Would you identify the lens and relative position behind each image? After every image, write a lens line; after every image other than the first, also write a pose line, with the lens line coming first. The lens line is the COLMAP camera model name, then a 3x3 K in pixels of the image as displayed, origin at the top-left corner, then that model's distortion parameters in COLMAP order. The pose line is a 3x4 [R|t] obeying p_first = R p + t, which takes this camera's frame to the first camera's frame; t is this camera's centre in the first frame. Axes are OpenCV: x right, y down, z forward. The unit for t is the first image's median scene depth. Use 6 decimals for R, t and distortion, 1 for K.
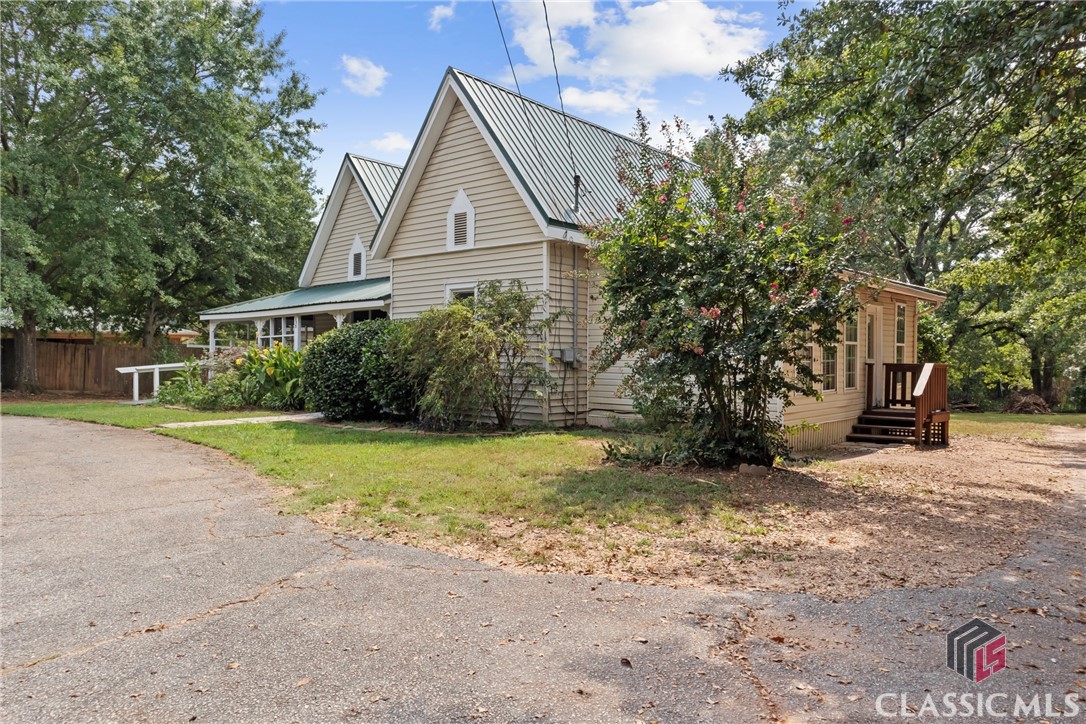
lens RADIAL K [[765.3, 0, 543.0], [0, 765.3, 362.0], [0, 0, 1]] dist [-0.004261, -0.001084]
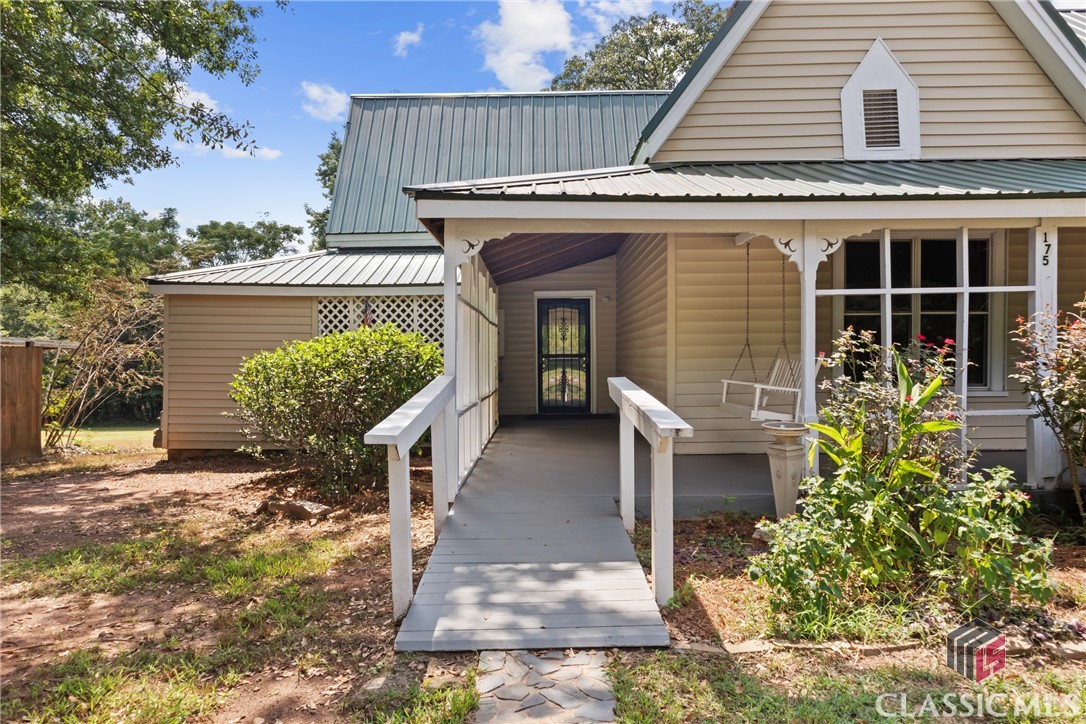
lens RADIAL K [[765.3, 0, 543.0], [0, 765.3, 362.0], [0, 0, 1]] dist [-0.004261, -0.001084]
pose [[0.782140, -0.015666, 0.622905, -0.864166], [0.007139, 0.999844, 0.016183, -0.014346], [-0.623062, -0.008210, 0.782130, 1.108714]]
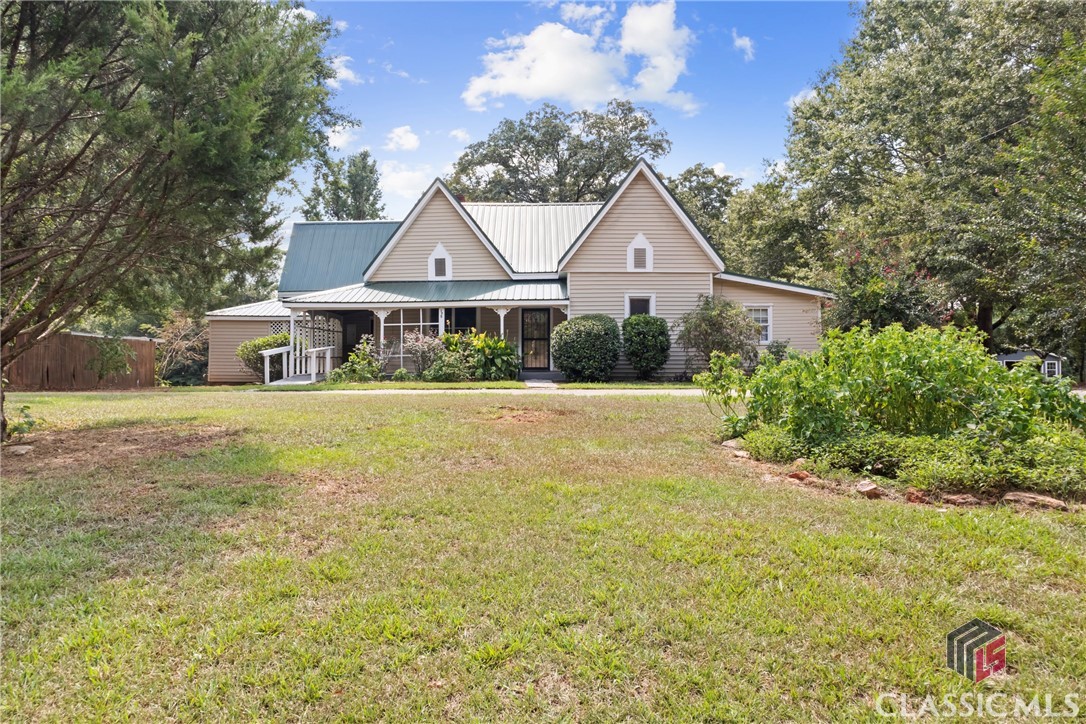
lens RADIAL K [[721.6, 0, 534.0], [0, 721.6, 341.3], [0, 0, 1]] dist [-0.001446, -0.000217]
pose [[0.777883, -0.002632, 0.628403, -1.196967], [0.010960, 0.999896, -0.009379, 0.008605], [-0.628313, 0.014183, 0.777831, -0.016771]]
